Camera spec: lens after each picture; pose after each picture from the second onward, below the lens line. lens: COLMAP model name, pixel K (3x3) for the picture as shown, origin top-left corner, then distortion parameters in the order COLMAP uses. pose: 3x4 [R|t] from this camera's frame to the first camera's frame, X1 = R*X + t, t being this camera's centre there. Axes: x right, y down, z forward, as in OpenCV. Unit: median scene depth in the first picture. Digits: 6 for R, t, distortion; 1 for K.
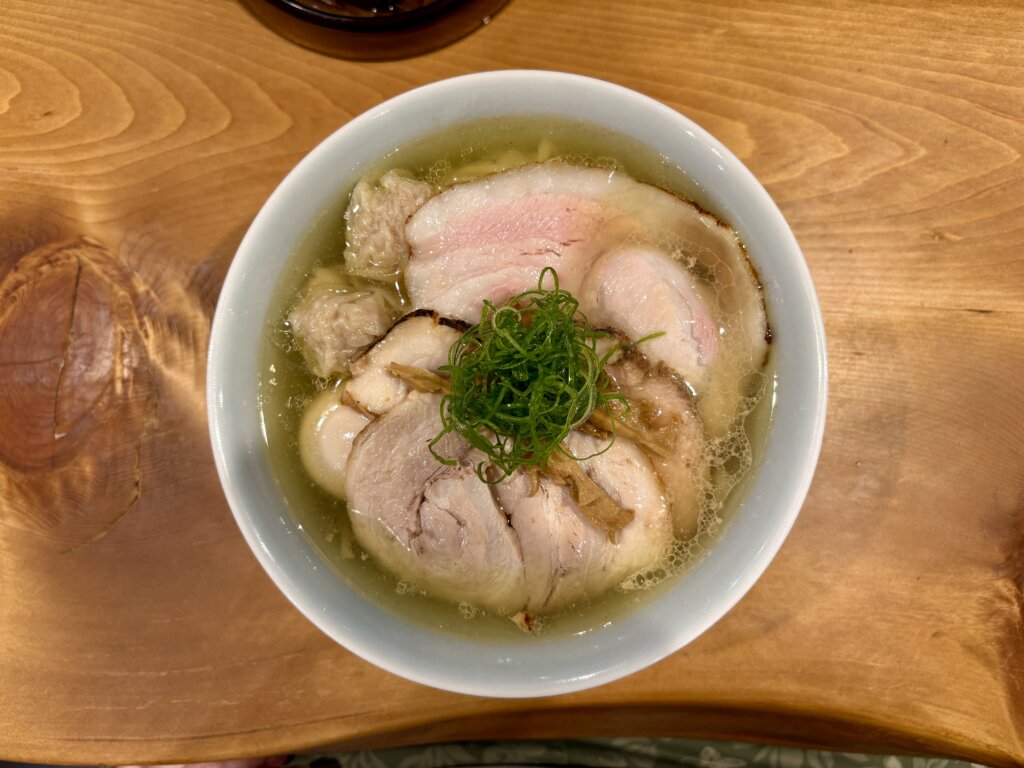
lens RADIAL K [[802.6, 0, 511.8], [0, 802.6, 413.3], [0, 0, 1]] dist [0.002578, -0.005800]
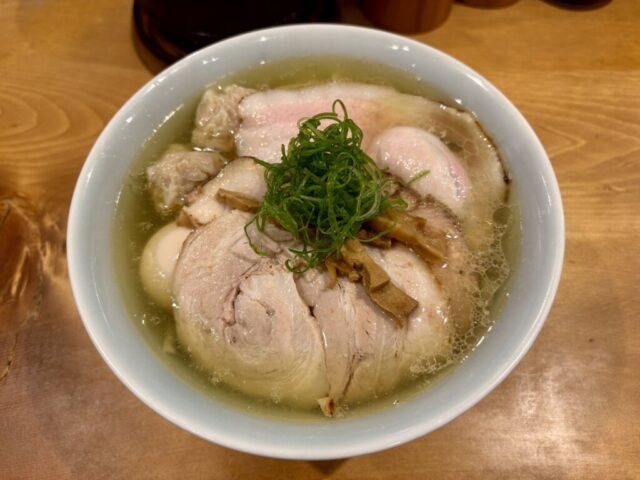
lens RADIAL K [[515.3, 0, 331.9], [0, 515.3, 239.8], [0, 0, 1]] dist [-0.001832, -0.005707]
pose [[0.999762, -0.007714, 0.020397, 0.011595], [0.015978, 0.895652, -0.444468, 0.369700], [-0.014840, 0.444688, 0.895563, 0.283781]]
